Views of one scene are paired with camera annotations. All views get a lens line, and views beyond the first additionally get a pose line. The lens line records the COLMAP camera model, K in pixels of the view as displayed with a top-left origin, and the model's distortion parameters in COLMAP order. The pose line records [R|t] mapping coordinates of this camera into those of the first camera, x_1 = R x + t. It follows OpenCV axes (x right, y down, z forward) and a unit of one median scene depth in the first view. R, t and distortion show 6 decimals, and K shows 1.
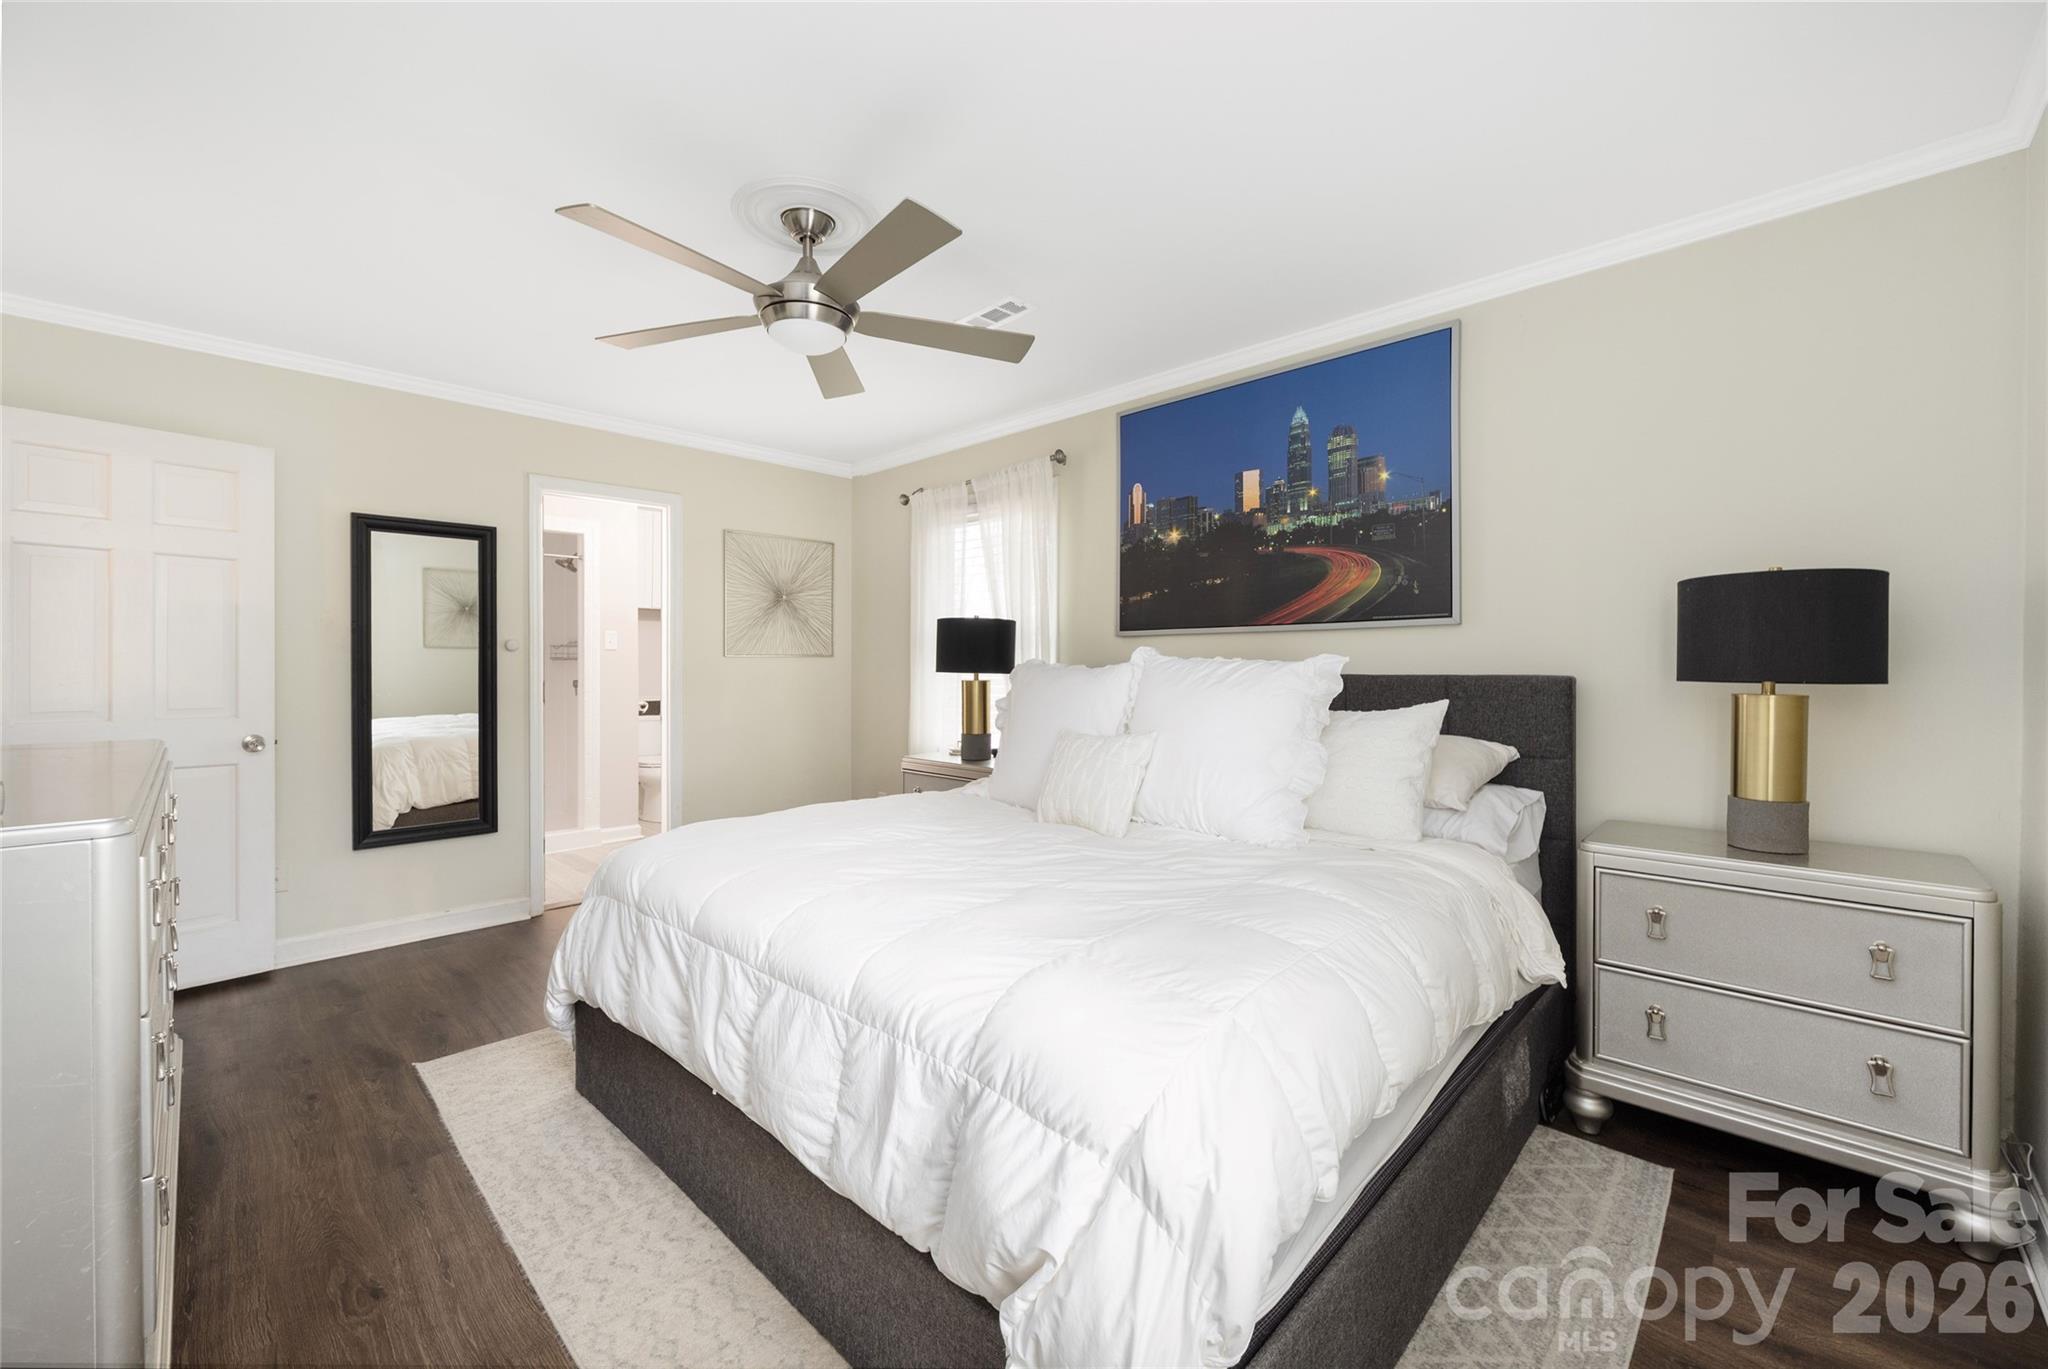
lens RADIAL K [[819.2, 0, 1027.6], [0, 819.2, 669.4], [0, 0, 1]] dist [-0.009772, 0.000912]
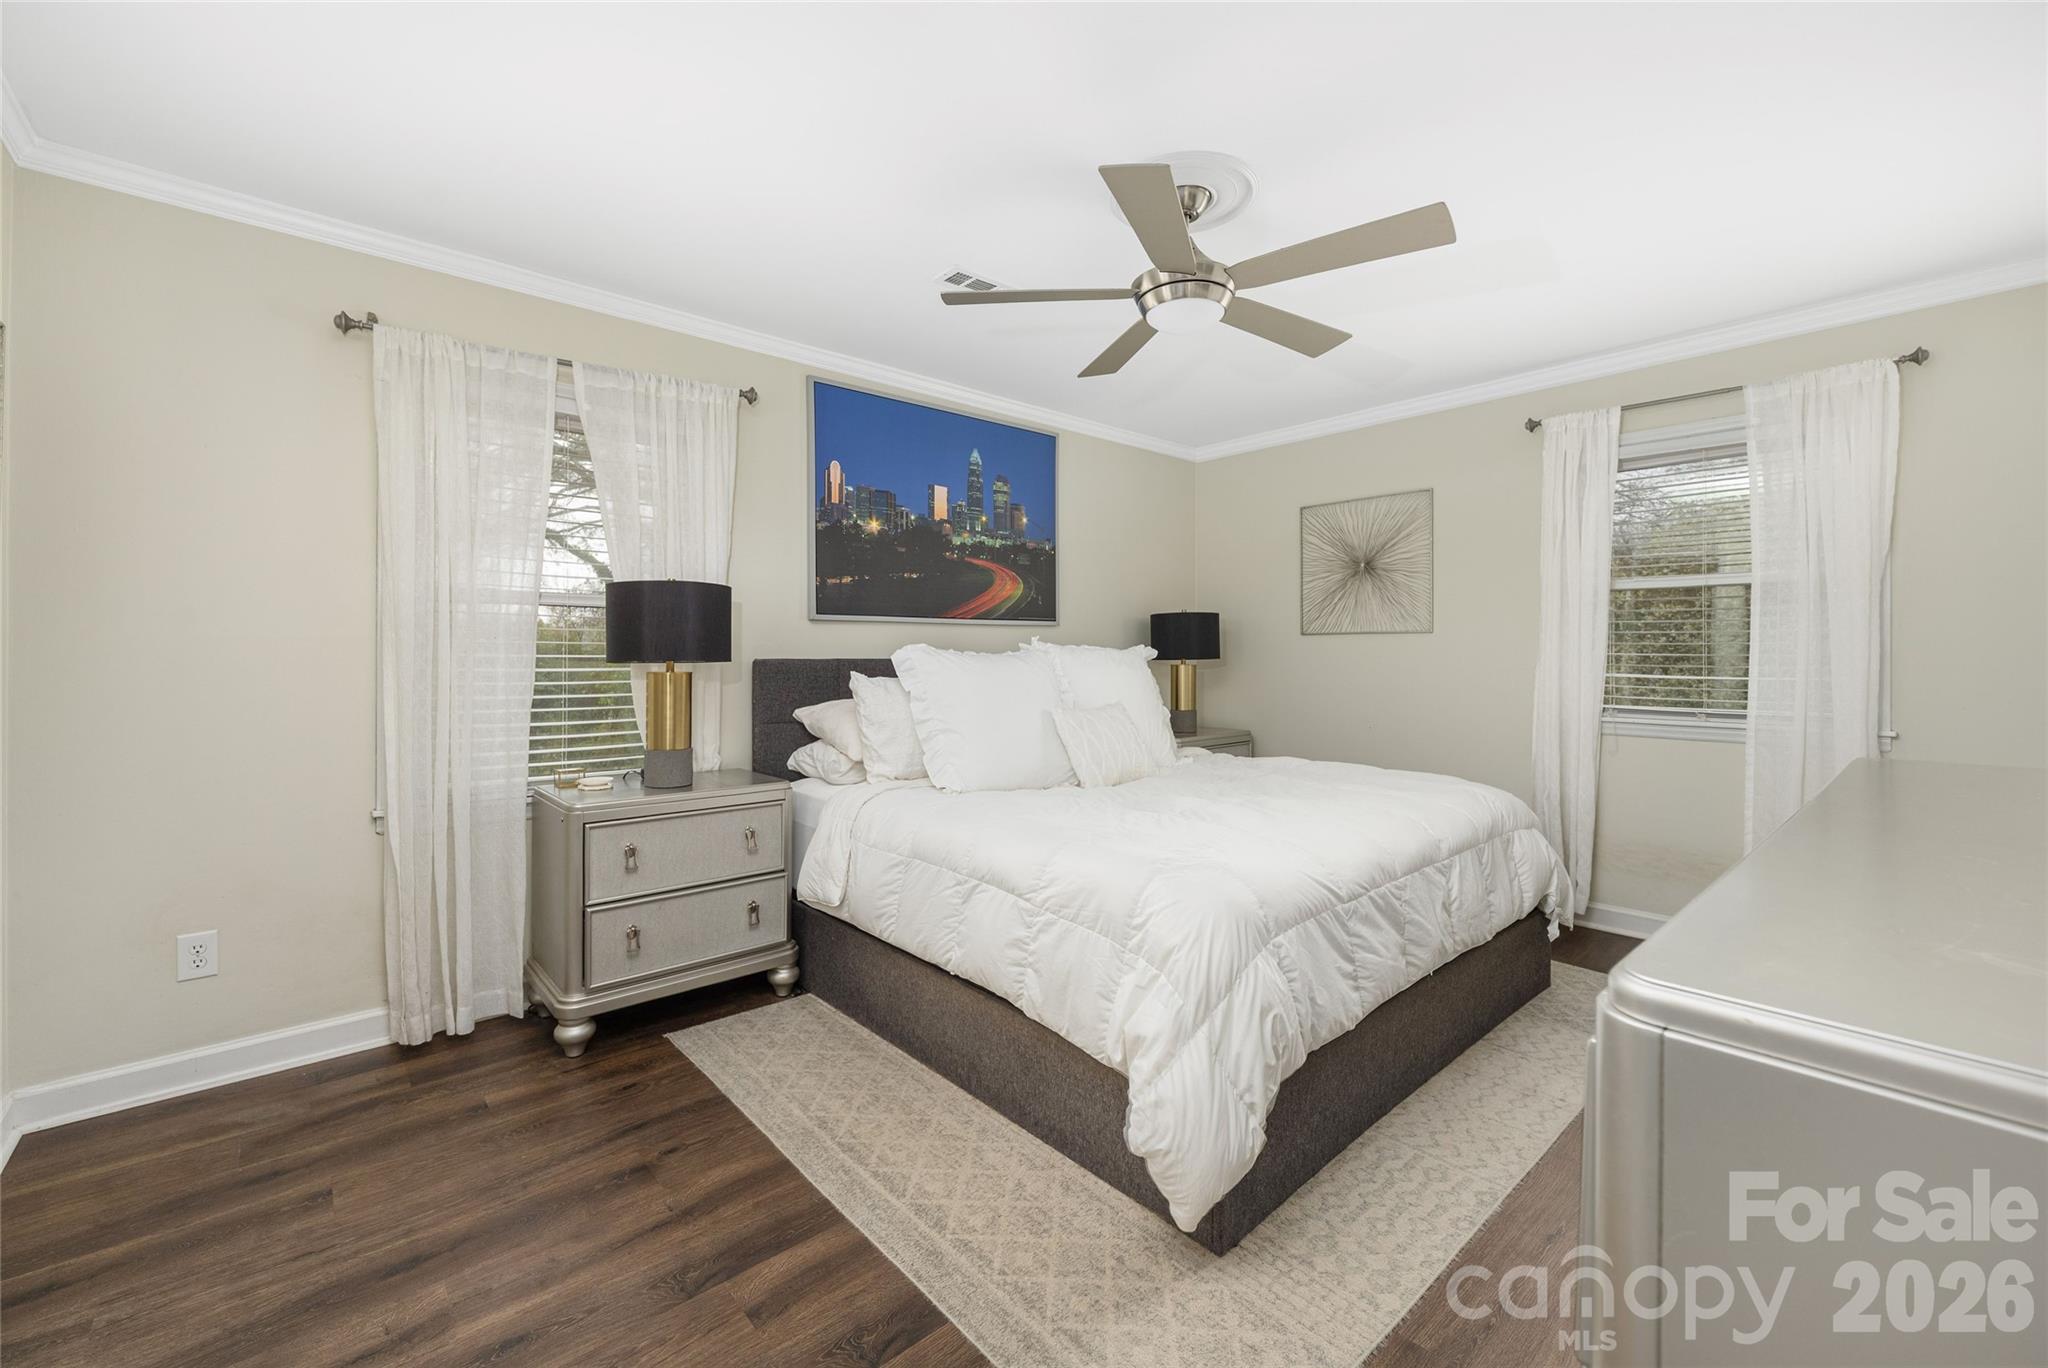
lens RADIAL K [[819.2, 0, 1009.1], [0, 819.2, 658.4], [0, 0, 1]] dist [-0.009772, 0.000912]
pose [[0.091264, -0.016927, 0.995683, -0.911393], [-0.004601, 0.999838, 0.017420, -0.016014], [-0.995816, -0.006171, 0.091171, 0.805132]]
